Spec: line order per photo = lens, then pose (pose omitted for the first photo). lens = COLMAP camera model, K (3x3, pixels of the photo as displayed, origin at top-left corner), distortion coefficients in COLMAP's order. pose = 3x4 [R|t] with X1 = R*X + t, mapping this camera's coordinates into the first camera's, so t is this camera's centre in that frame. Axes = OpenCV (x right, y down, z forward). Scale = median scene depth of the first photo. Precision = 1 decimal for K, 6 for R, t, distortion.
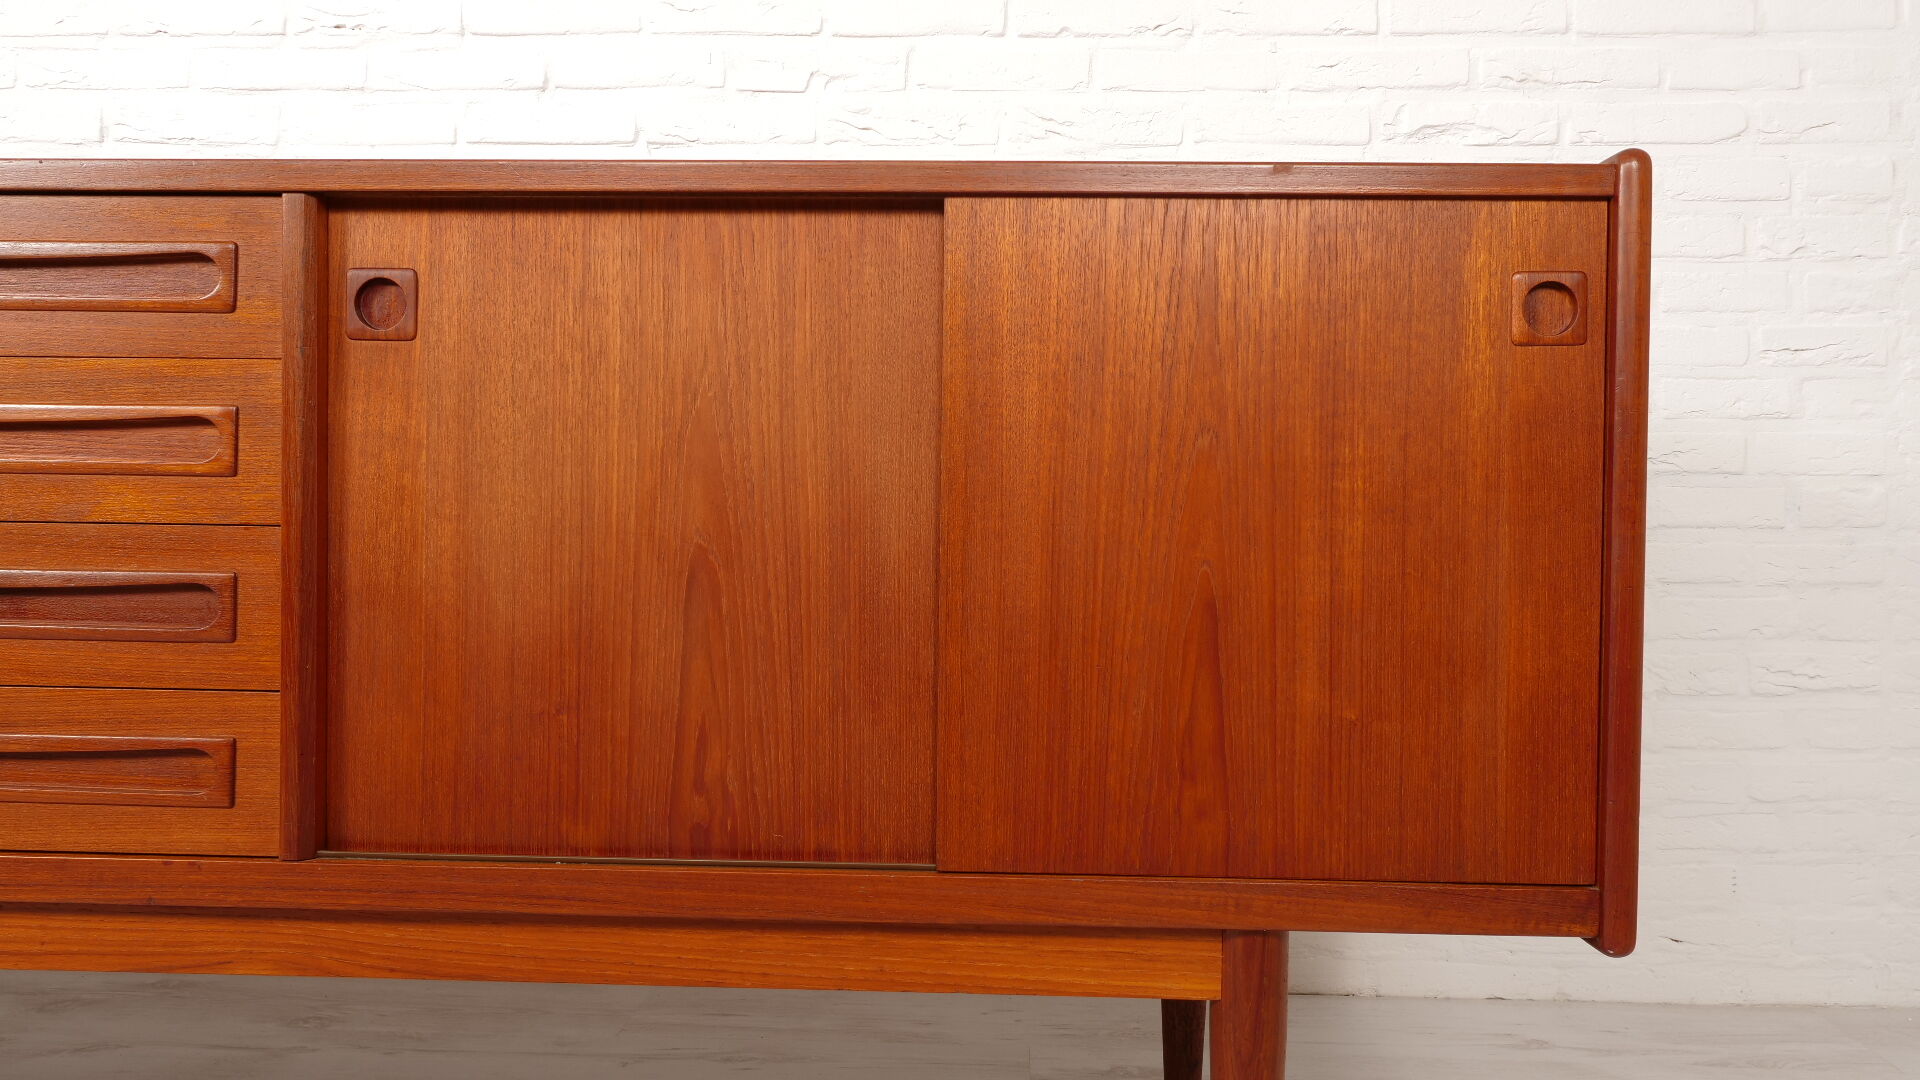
lens RADIAL K [[1488.2, 0, 956.4], [0, 1488.2, 538.7], [0, 0, 1]] dist [-0.000916, -0.002423]
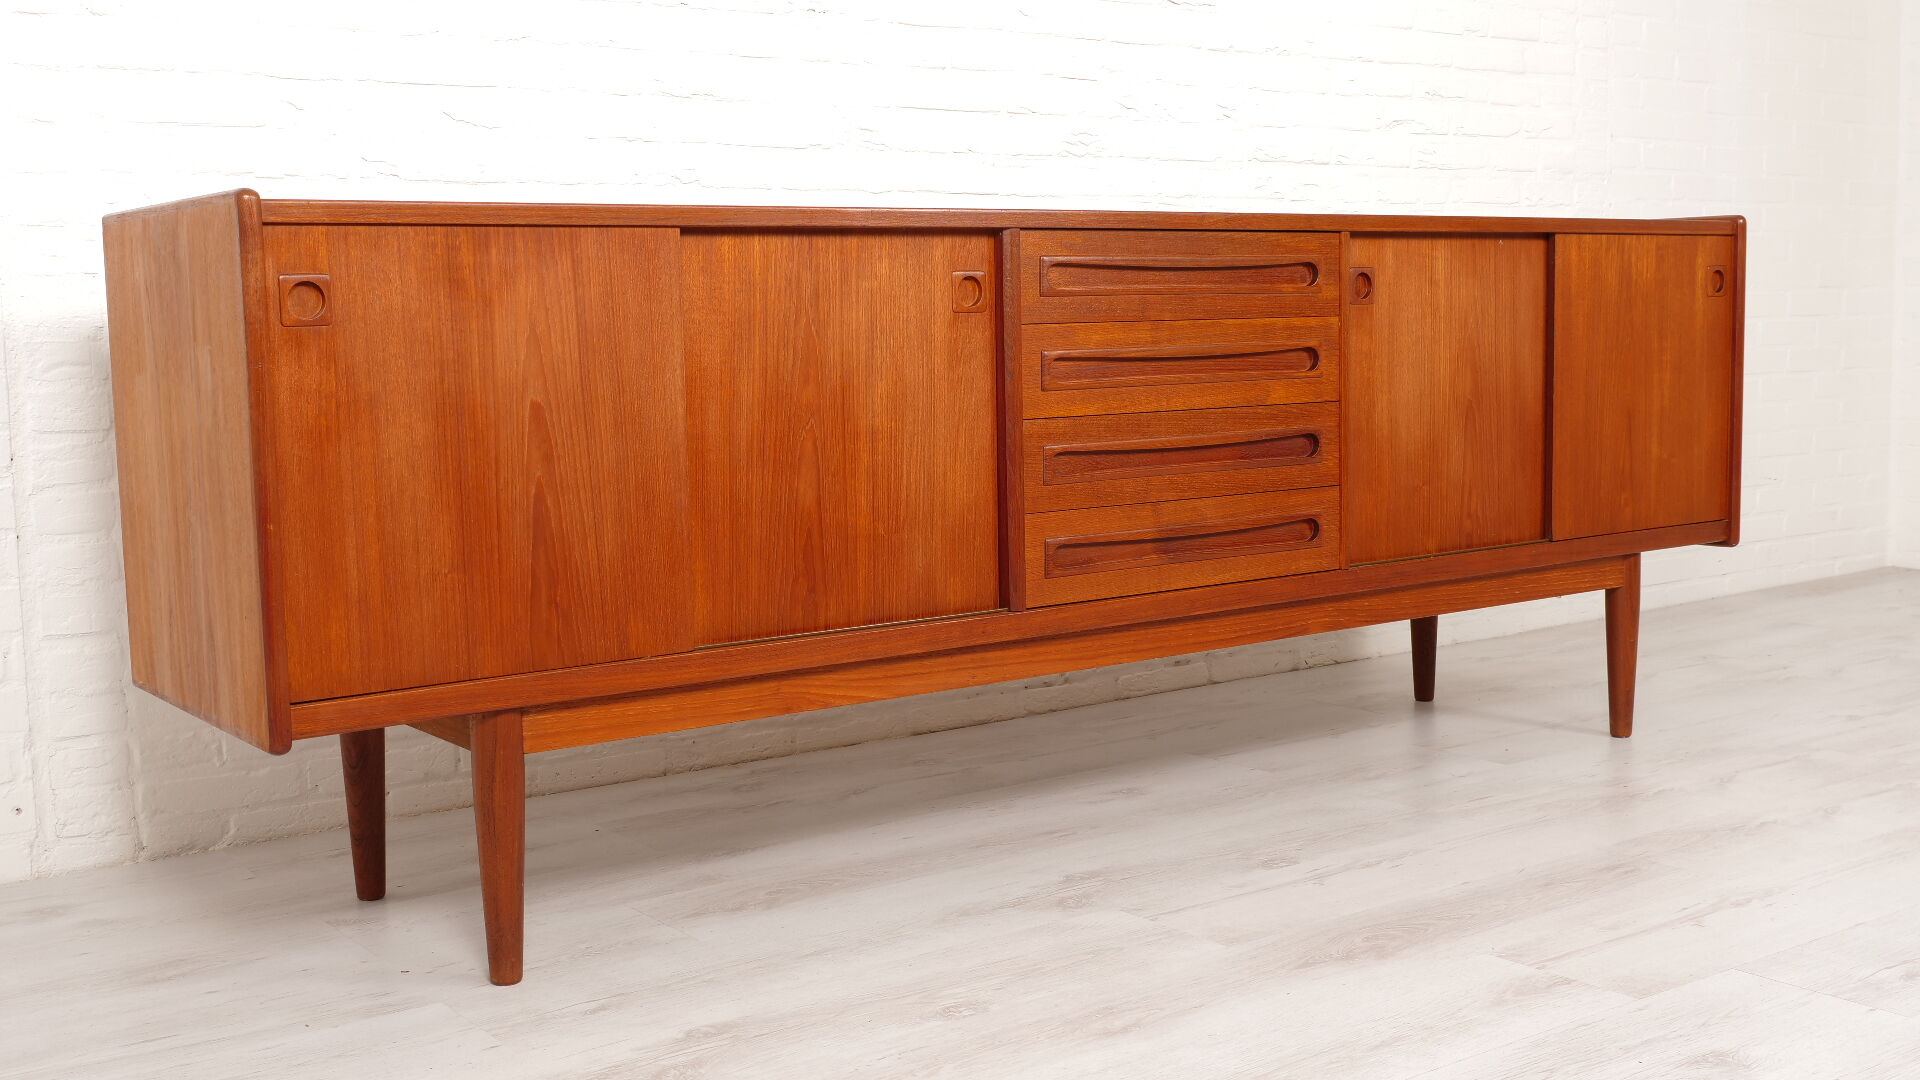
lens RADIAL K [[2036.7, 0, 951.0], [0, 2036.7, 534.2], [0, 0, 1]] dist [-0.010252, 0.000000]
pose [[0.785822, -0.095414, 0.611048, -2.577621], [0.041641, 0.993948, 0.101651, -0.131894], [-0.617049, -0.054435, 0.785040, -0.824530]]
